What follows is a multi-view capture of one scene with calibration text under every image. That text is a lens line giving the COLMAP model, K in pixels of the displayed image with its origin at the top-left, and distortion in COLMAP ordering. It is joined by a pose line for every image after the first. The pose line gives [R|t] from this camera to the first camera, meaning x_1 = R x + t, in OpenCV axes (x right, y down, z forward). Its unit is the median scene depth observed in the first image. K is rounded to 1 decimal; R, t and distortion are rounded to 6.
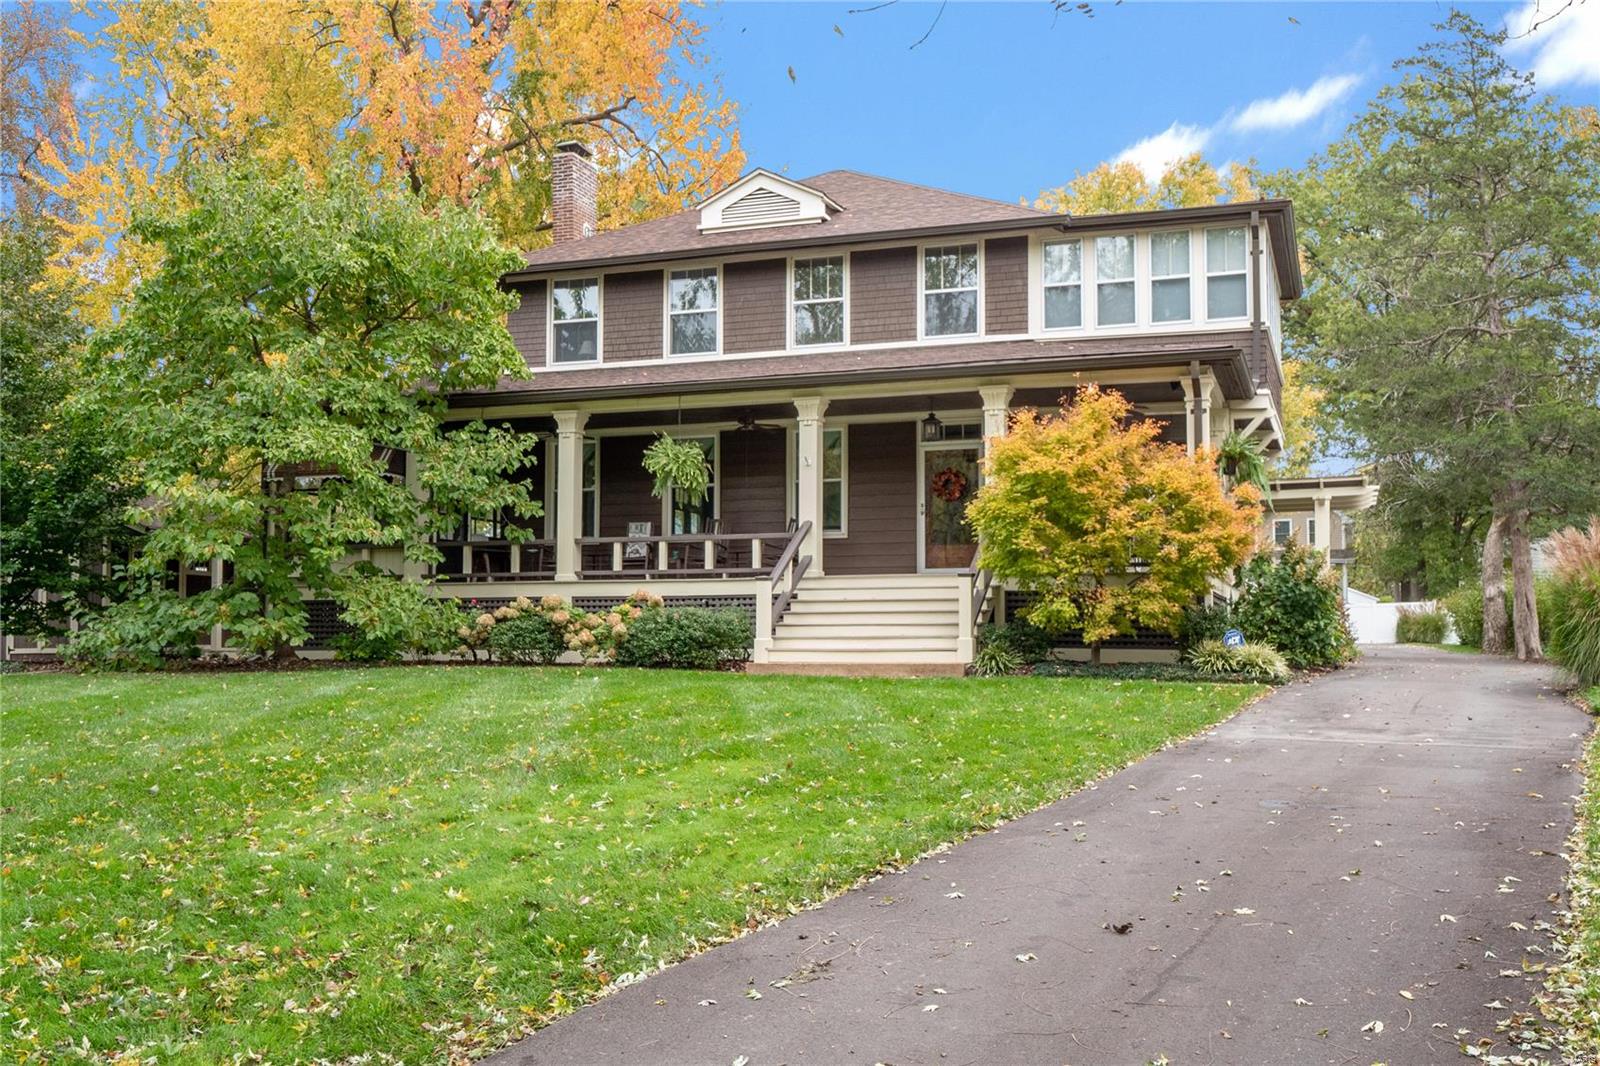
lens RADIAL K [[1509.5, 0, 808.7], [0, 1509.5, 533.6], [0, 0, 1]] dist [-0.001957, 0.000000]
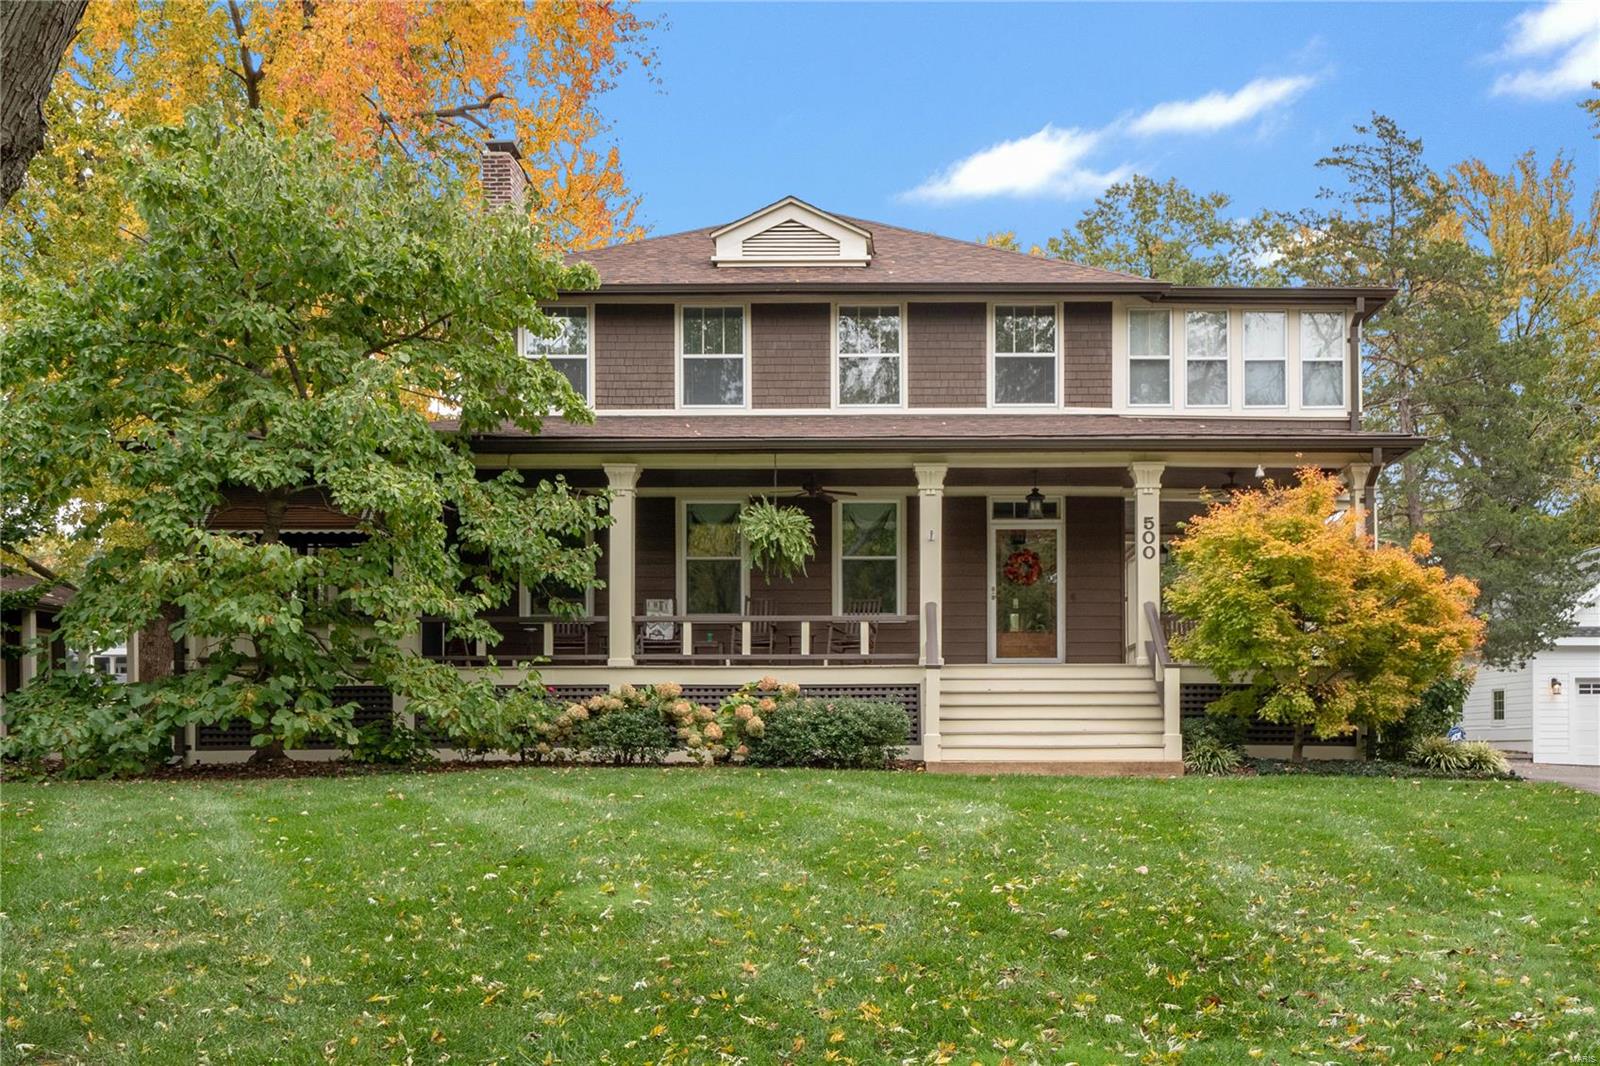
lens RADIAL K [[1578.4, 0, 789.2], [0, 1578.4, 718.0], [0, 0, 1]] dist [-0.006886, 0.000000]
pose [[0.945201, 0.002758, 0.326476, -0.372957], [-0.022543, 0.998129, 0.056834, 0.008207], [-0.325709, -0.061079, 0.943495, 0.136650]]
